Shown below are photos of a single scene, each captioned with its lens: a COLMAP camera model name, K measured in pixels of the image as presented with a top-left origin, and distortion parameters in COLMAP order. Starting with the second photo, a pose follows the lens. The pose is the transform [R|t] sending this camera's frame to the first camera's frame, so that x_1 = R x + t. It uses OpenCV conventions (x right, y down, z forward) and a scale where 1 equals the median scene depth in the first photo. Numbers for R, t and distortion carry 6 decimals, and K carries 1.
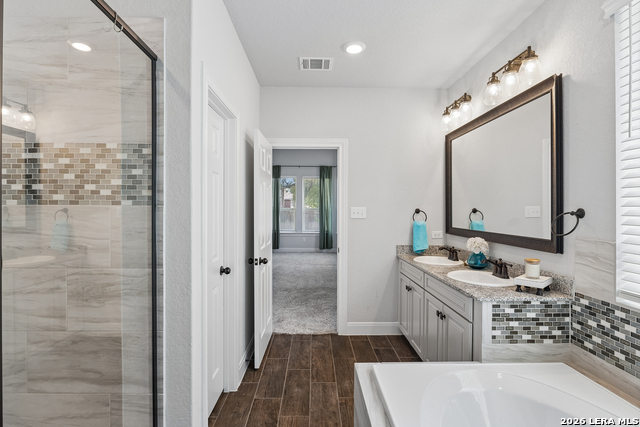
lens RADIAL K [[318.6, 0, 322.0], [0, 318.6, 212.8], [0, 0, 1]] dist [-0.002239, 0.000420]
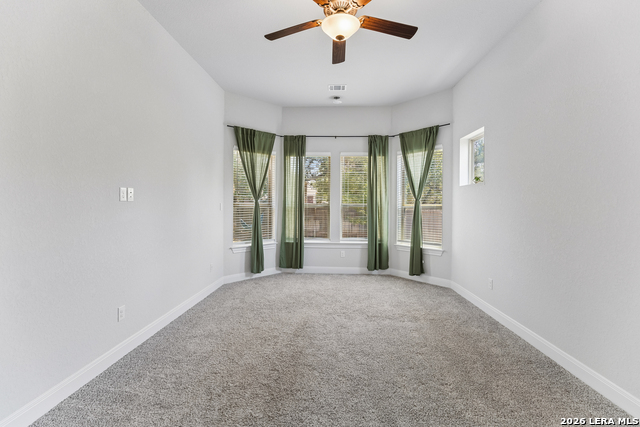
lens RADIAL K [[290.9, 0, 319.9], [0, 290.9, 210.4], [0, 0, 1]] dist [-0.000833, 0.000266]
pose [[0.997530, 0.005812, -0.069994, -0.061662], [-0.005691, 0.999982, 0.001925, -0.001560], [0.070004, -0.001522, 0.997546, 0.426965]]
